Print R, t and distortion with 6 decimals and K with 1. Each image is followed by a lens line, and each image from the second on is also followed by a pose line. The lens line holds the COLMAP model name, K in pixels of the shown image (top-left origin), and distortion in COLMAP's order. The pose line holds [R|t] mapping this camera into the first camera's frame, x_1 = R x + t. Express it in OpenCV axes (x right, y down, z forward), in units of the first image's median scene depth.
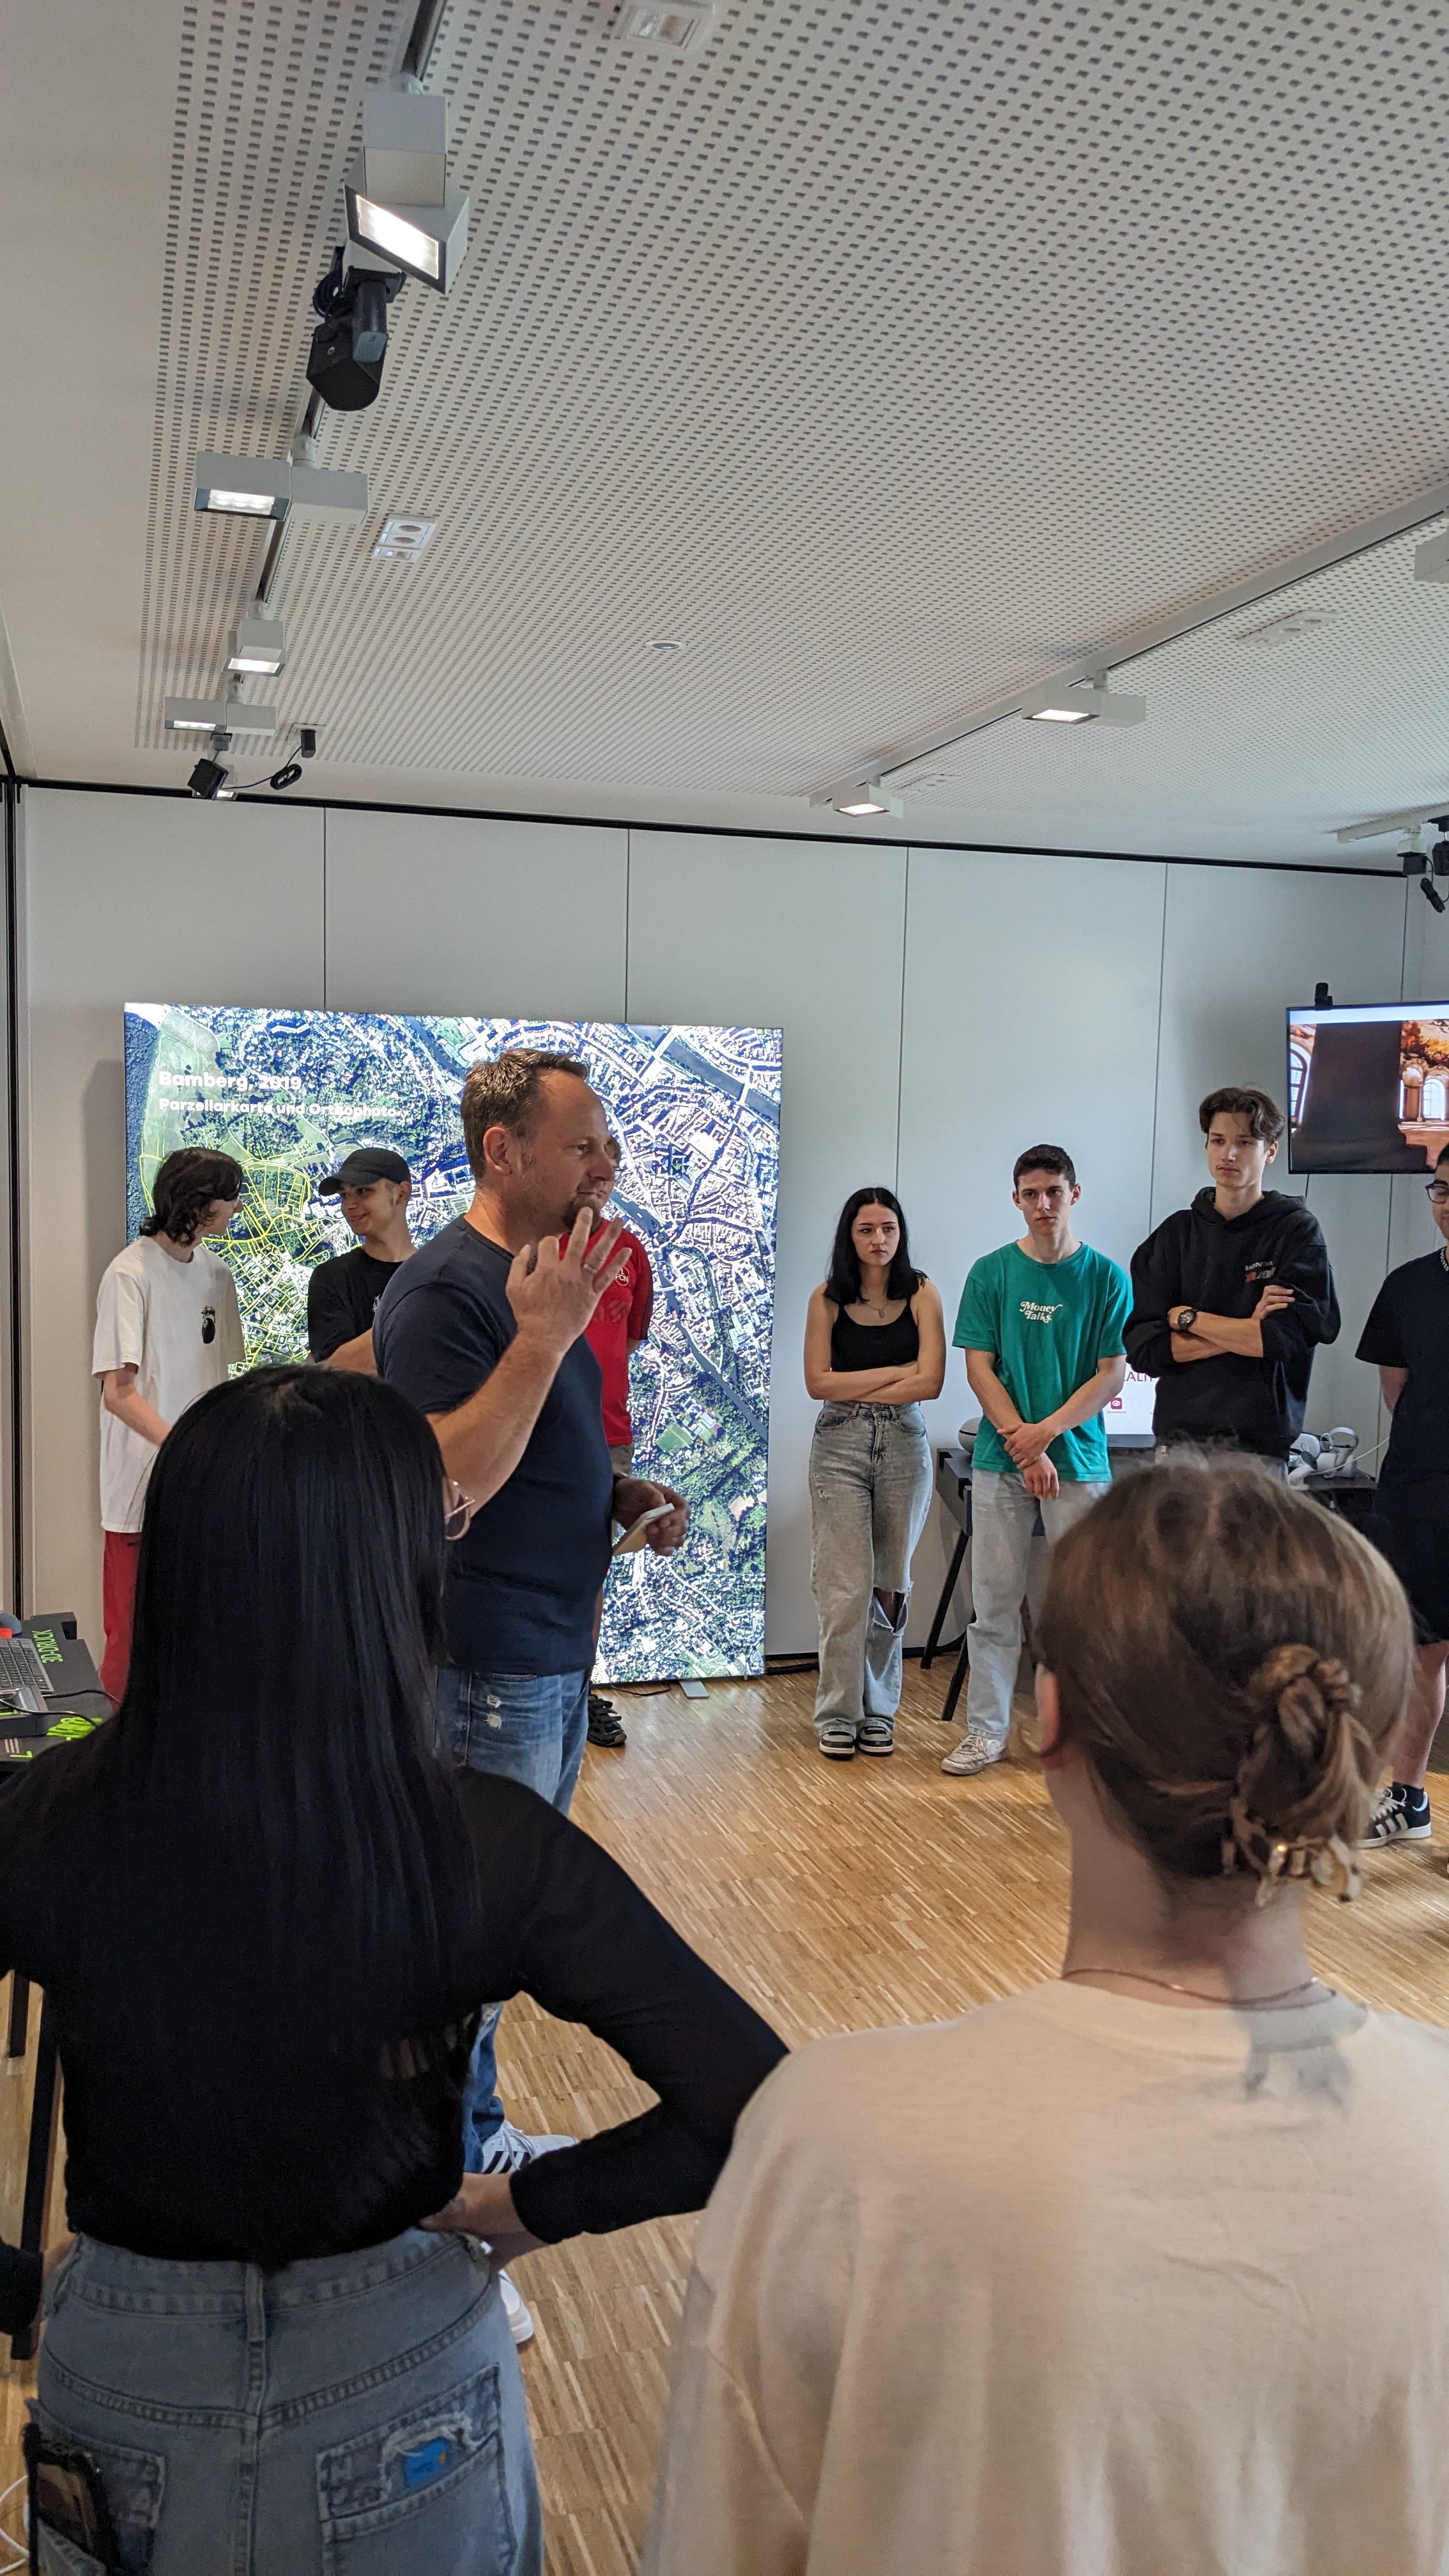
lens RADIAL K [[1986.6, 0, 740.9], [0, 1986.6, 1288.3], [0, 0, 1]] dist [0.105768, -0.001739]
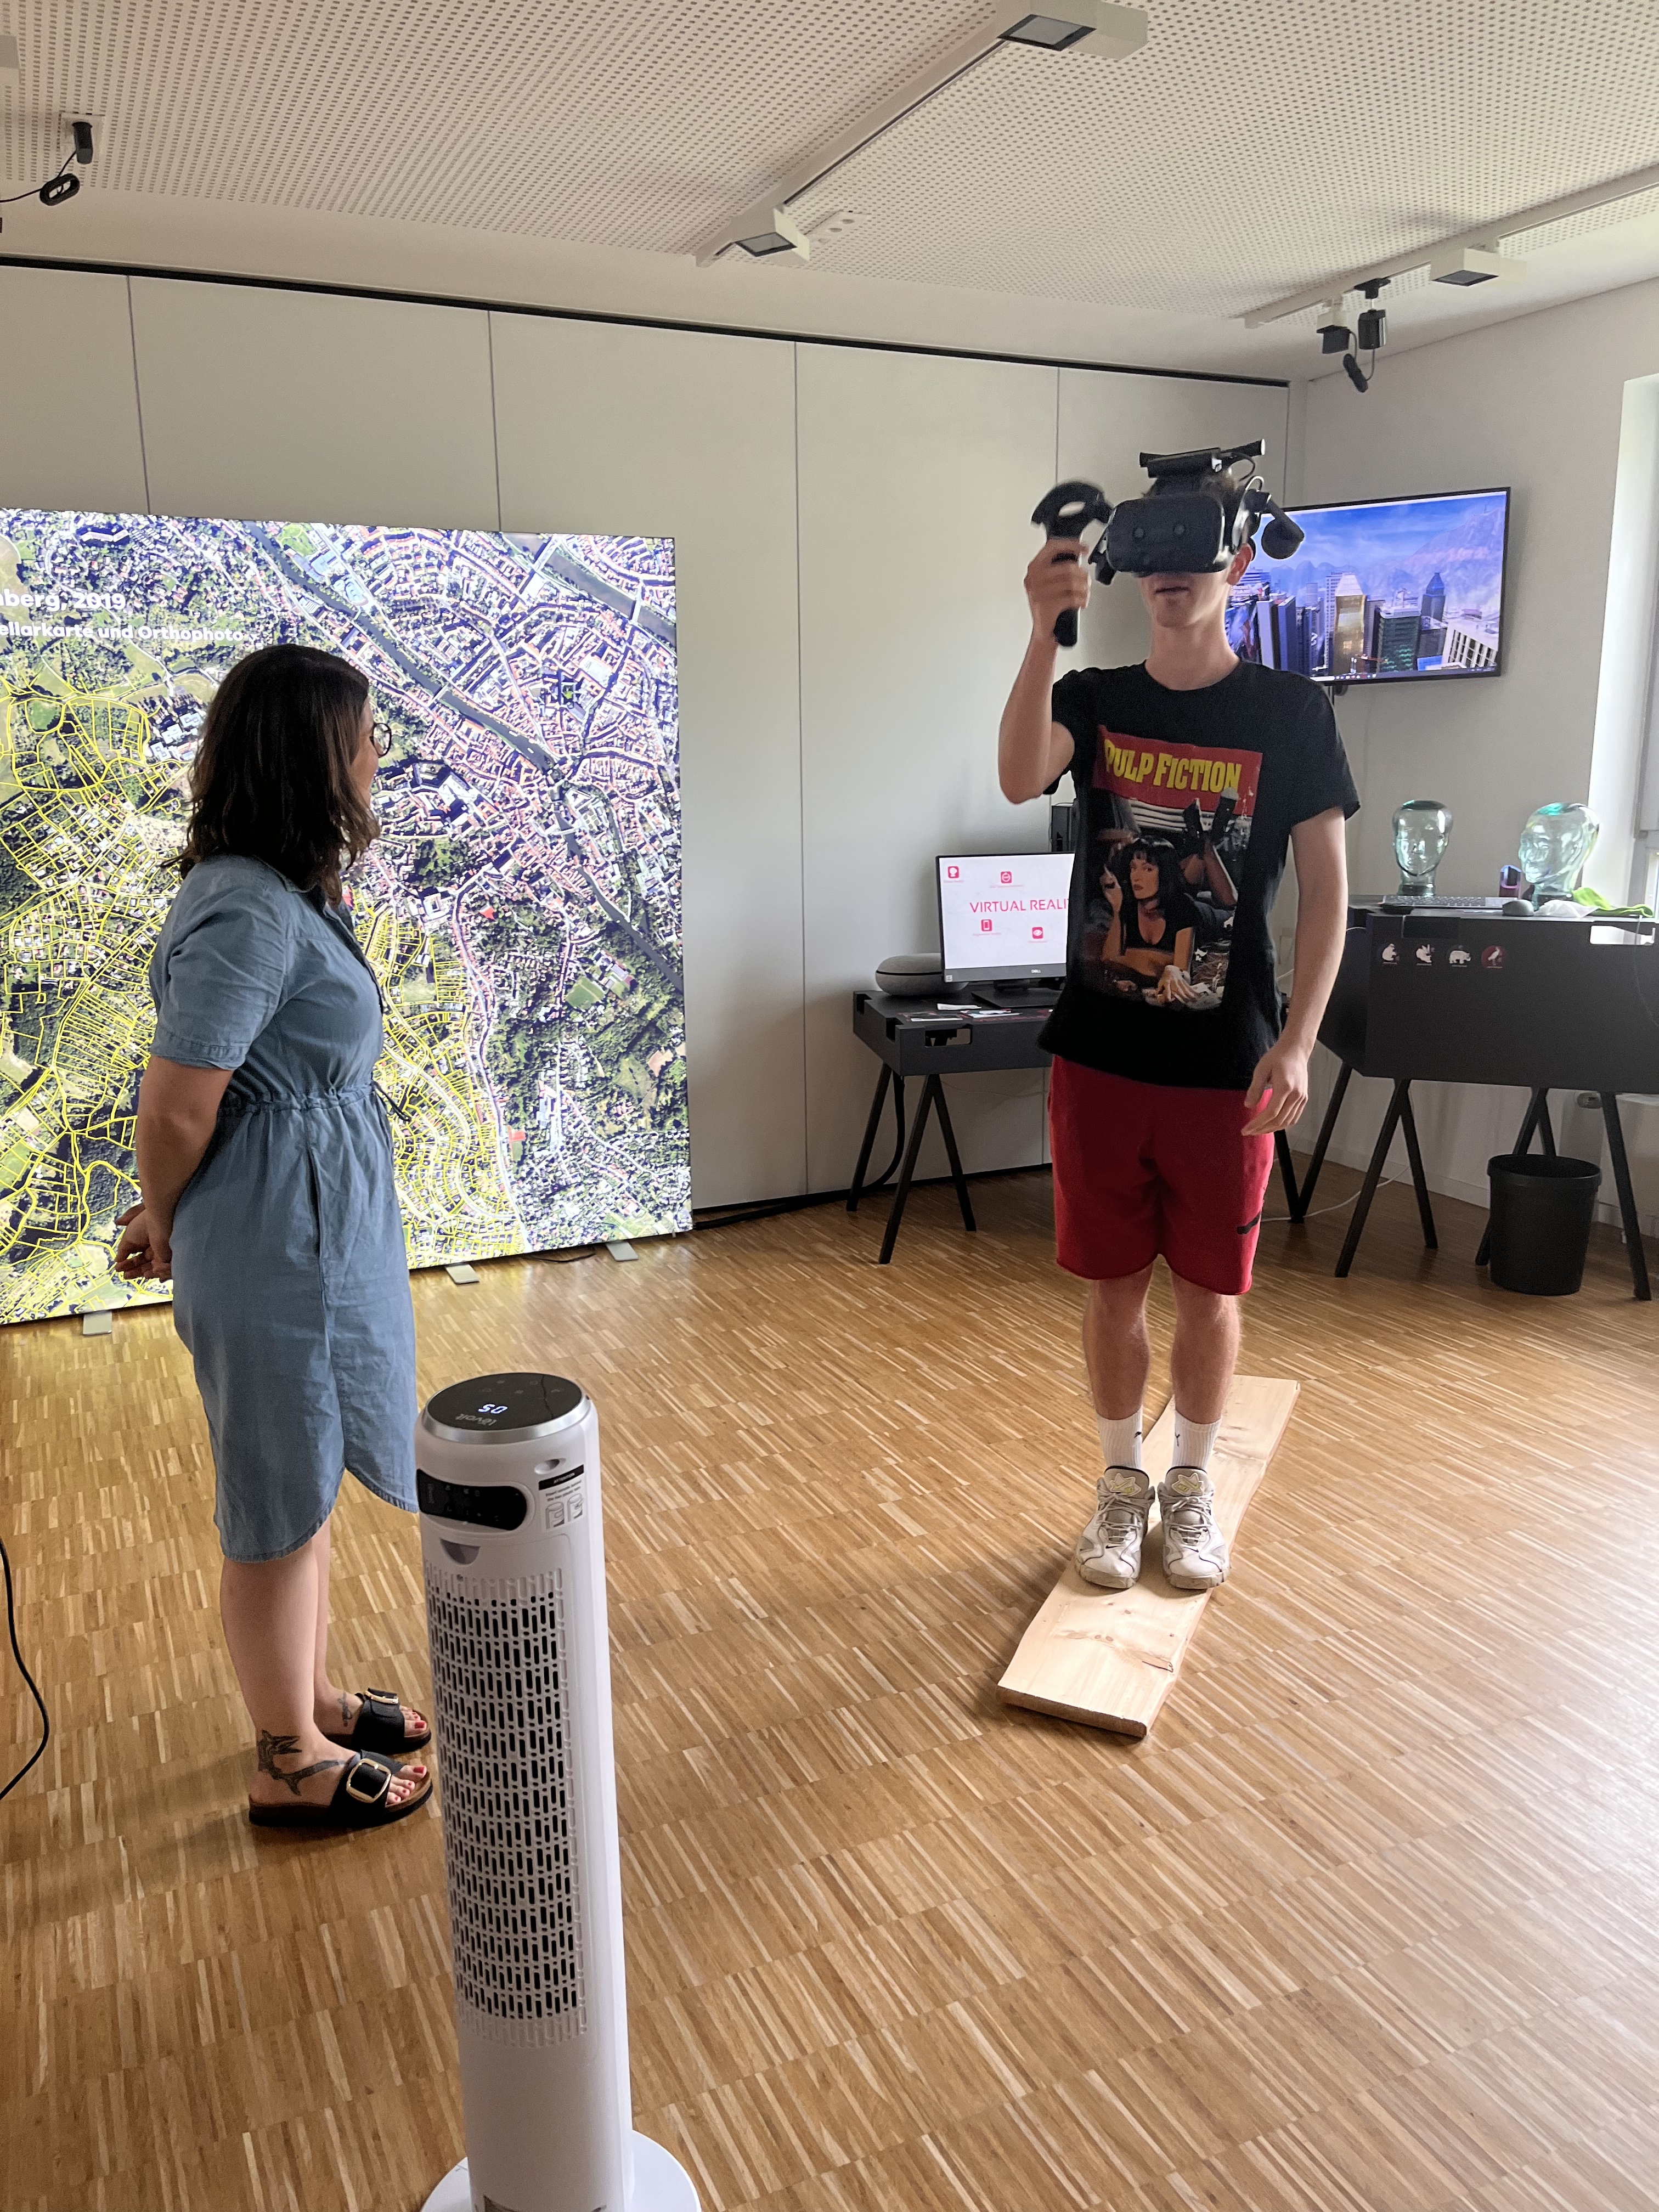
lens RADIAL K [[1698.4, 0, 823.8], [0, 1698.4, 1120.4], [0, 0, 1]] dist [-0.002181, -0.022203]
pose [[0.991139, -0.064216, 0.116278, -0.018929], [0.046774, 0.988036, 0.146959, 0.022351], [-0.124324, -0.140218, 0.982284, 0.192687]]
